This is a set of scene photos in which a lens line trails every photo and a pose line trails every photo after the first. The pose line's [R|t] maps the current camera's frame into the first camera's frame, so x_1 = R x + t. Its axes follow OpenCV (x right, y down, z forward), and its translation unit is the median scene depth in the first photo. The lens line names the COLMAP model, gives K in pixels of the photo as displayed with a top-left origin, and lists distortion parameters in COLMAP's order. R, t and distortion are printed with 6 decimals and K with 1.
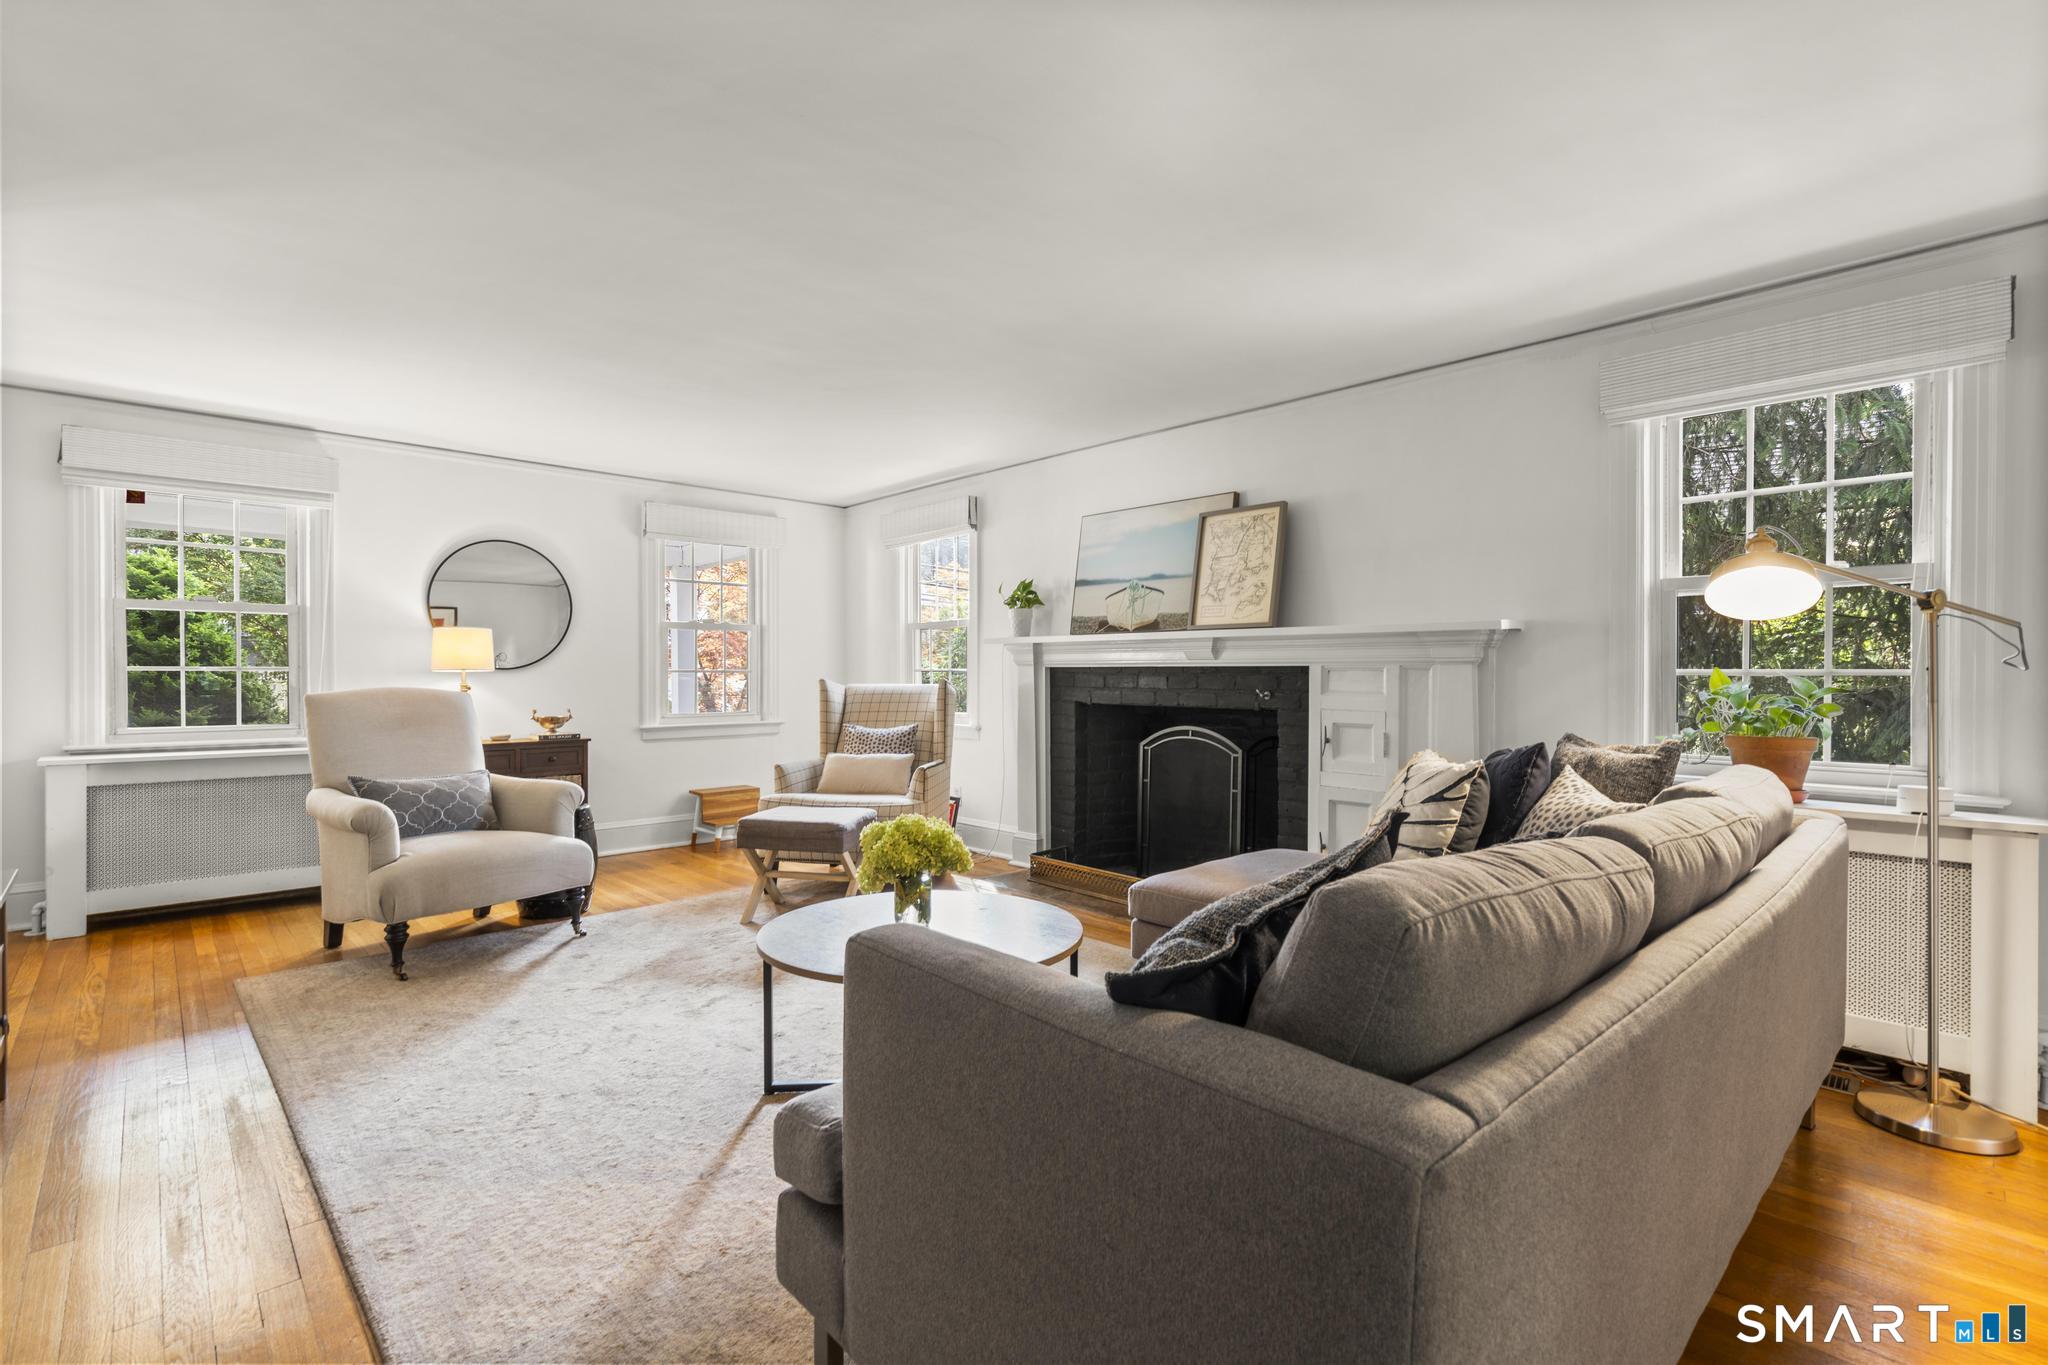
lens RADIAL K [[950.2, 0, 1023.9], [0, 950.2, 674.4], [0, 0, 1]] dist [0.001750, 0.000107]
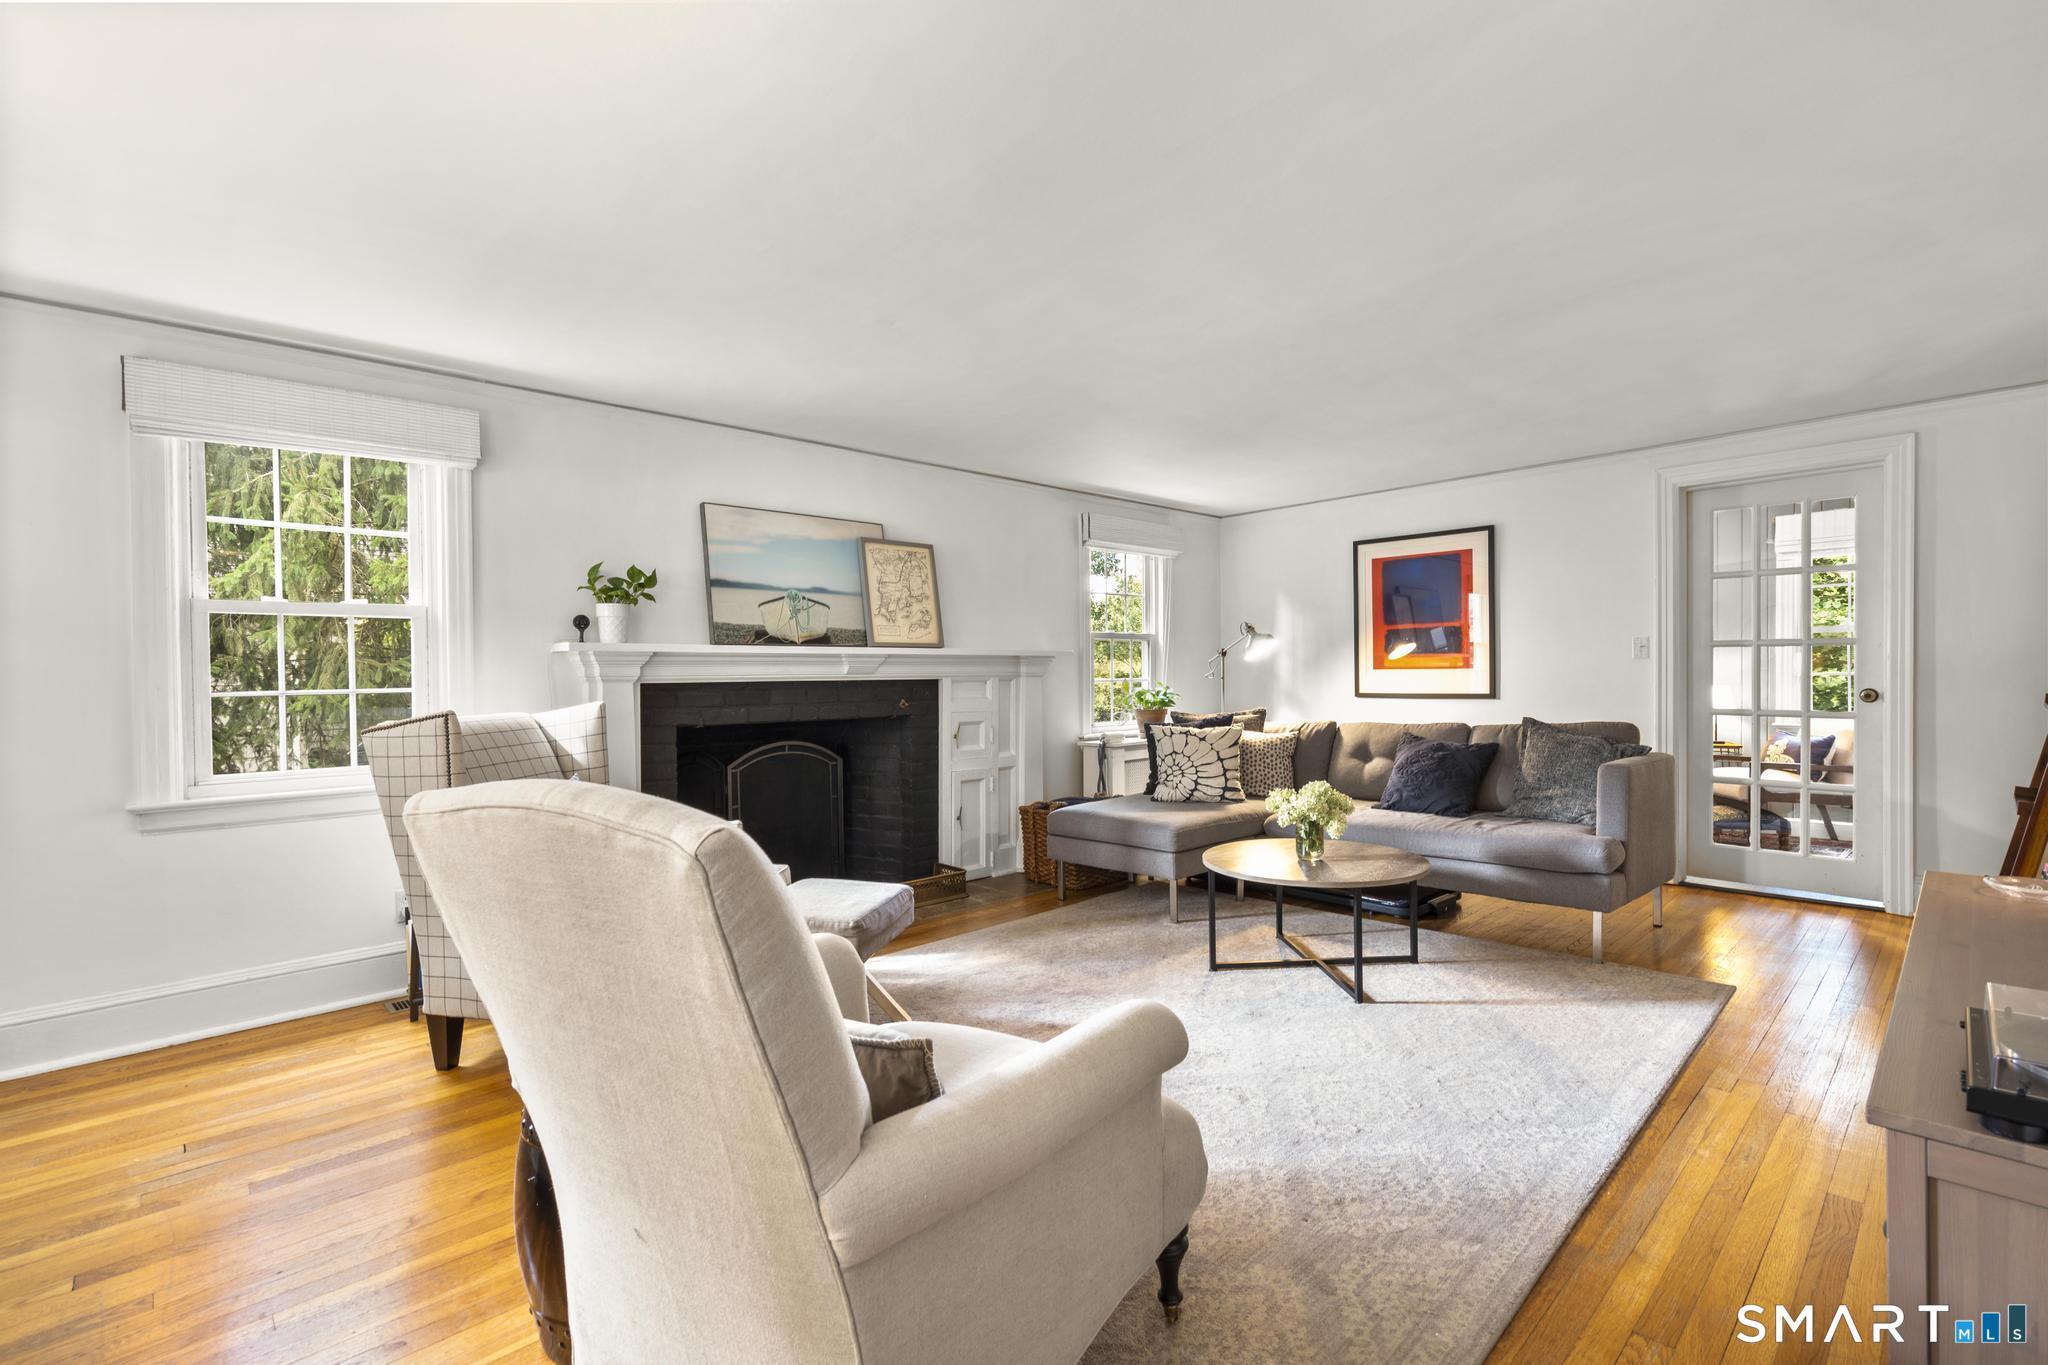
lens RADIAL K [[950.2, 0, 1024.1], [0, 950.2, 685.5], [0, 0, 1]] dist [0.001750, 0.000107]
pose [[-0.024215, -0.007293, 0.999680, -0.875068], [0.019697, 0.999776, 0.007771, -0.006938], [-0.999513, 0.019879, -0.024066, 0.829259]]
